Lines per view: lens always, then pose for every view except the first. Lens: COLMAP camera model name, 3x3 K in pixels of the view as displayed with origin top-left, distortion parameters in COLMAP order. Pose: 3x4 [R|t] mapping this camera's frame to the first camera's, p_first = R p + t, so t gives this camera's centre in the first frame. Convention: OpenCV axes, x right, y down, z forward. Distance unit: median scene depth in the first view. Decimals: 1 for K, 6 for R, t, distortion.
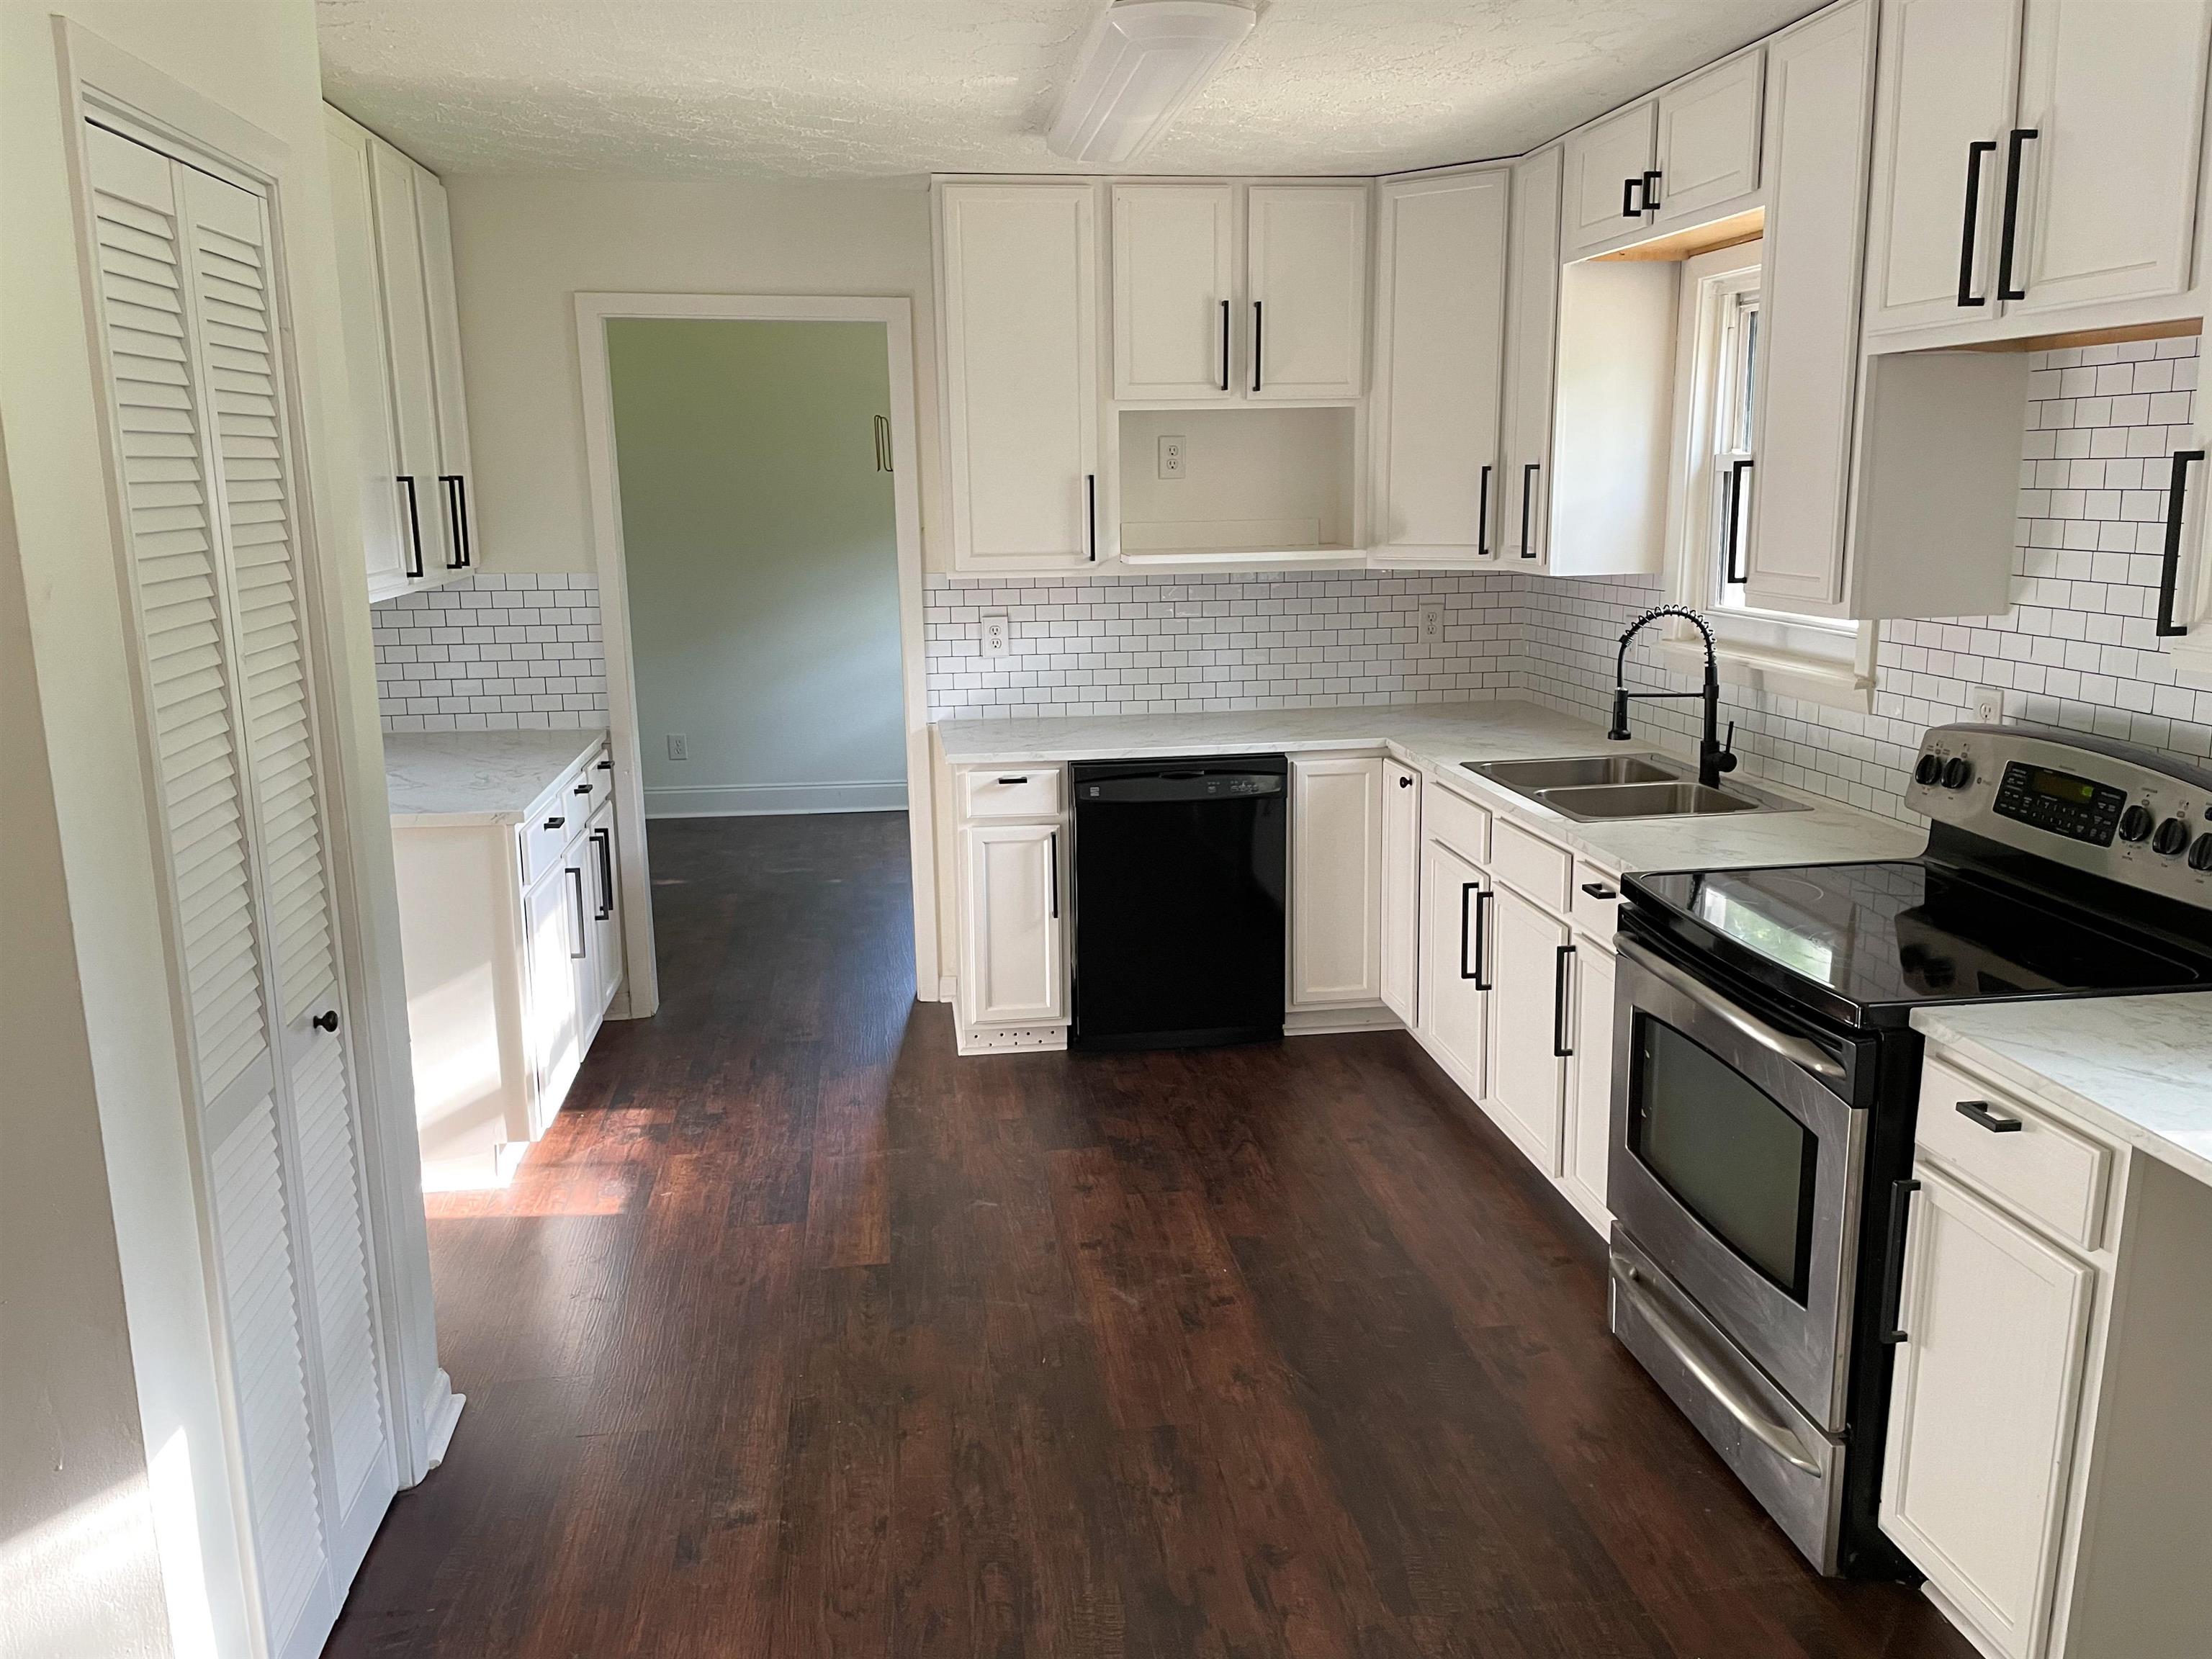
lens RADIAL K [[1676.4, 0, 1124.3], [0, 1676.4, 836.3], [0, 0, 1]] dist [0.118587, -0.151272]
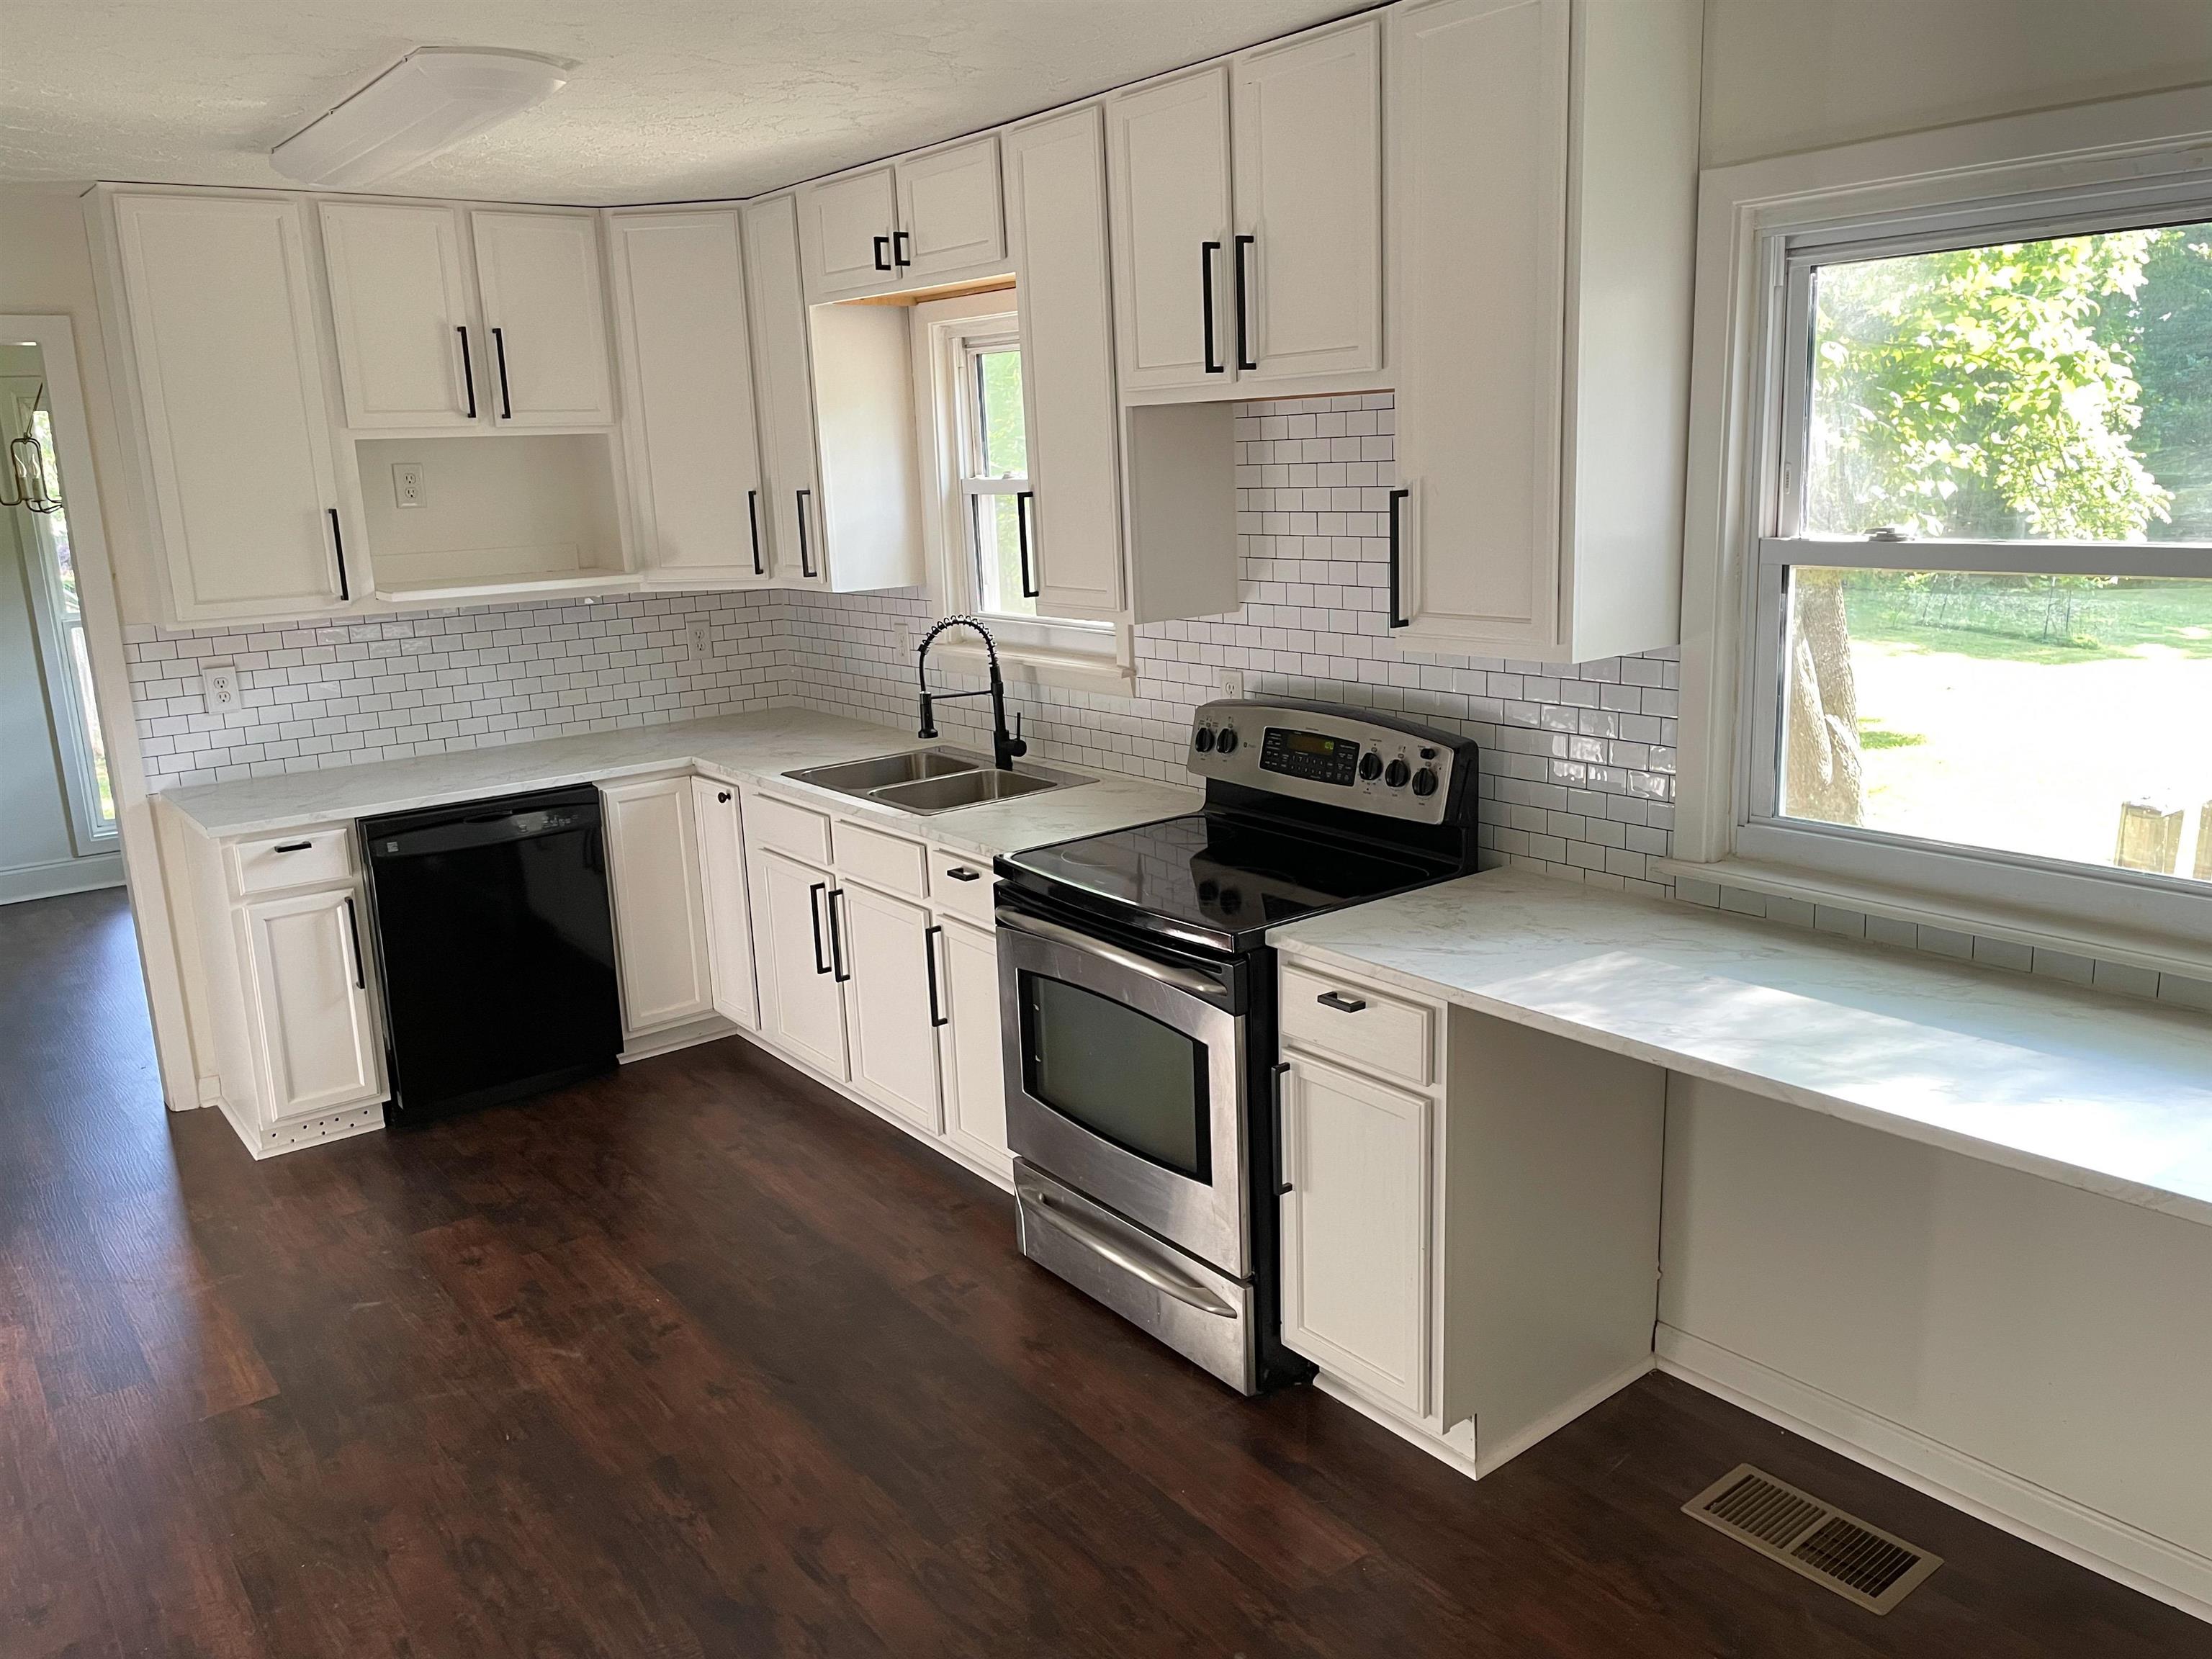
lens RADIAL K [[1684.3, 0, 1109.3], [0, 1684.3, 824.4], [0, 0, 1]] dist [0.133659, -0.148799]
pose [[0.871386, -0.128241, 0.473541, -0.148549], [0.129318, 0.991136, 0.030446, -0.020356], [-0.473248, 0.034707, 0.880245, -0.036776]]
